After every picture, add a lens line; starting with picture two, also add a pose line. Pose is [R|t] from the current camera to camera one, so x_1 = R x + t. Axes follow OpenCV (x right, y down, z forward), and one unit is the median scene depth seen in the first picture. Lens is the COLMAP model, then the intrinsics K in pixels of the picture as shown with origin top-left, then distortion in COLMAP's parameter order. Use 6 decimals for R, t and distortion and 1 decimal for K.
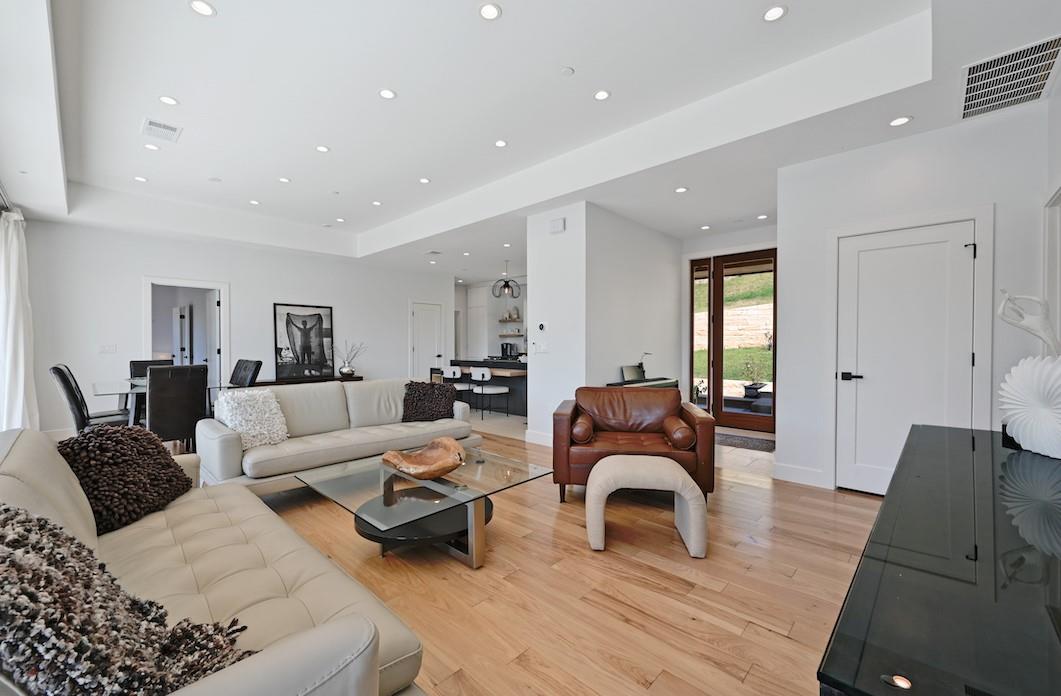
lens RADIAL K [[427.1, 0, 530.5], [0, 427.1, 348.0], [0, 0, 1]] dist [0.000477, 0.000054]
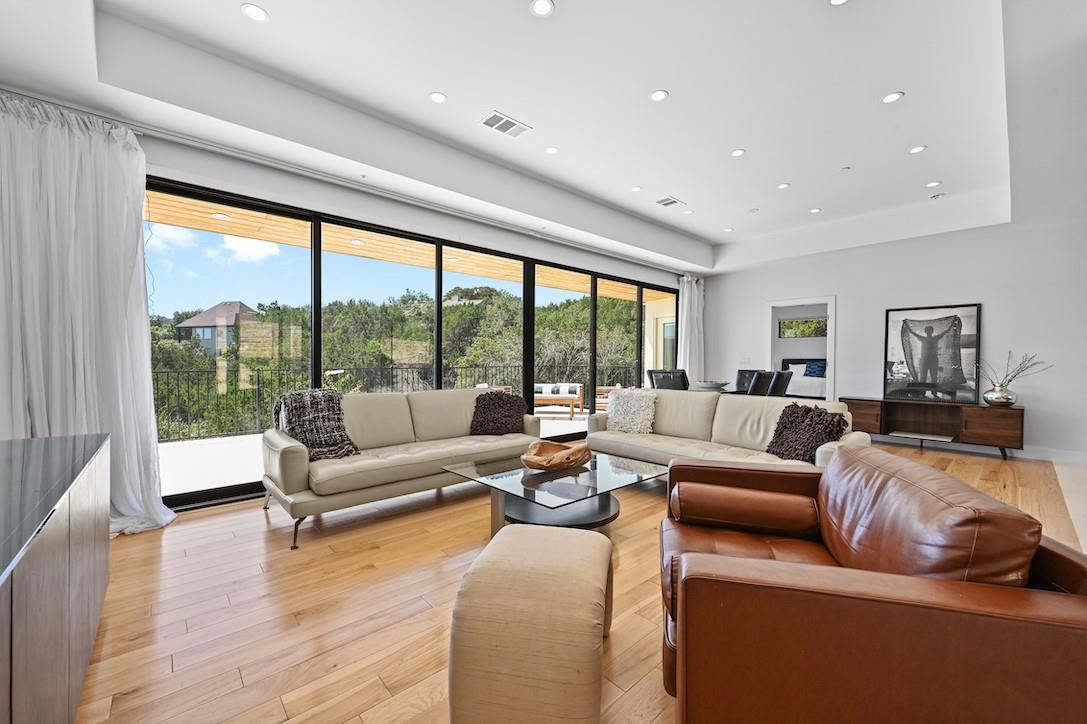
lens RADIAL K [[429.9, 0, 543.5], [0, 429.9, 362.0], [0, 0, 1]] dist [-0.001125, -0.000064]
pose [[-0.080170, 0.008371, -0.996746, 0.304008], [-0.015190, 0.999838, 0.009619, 0.002518], [0.996665, 0.015911, -0.080030, 0.373232]]
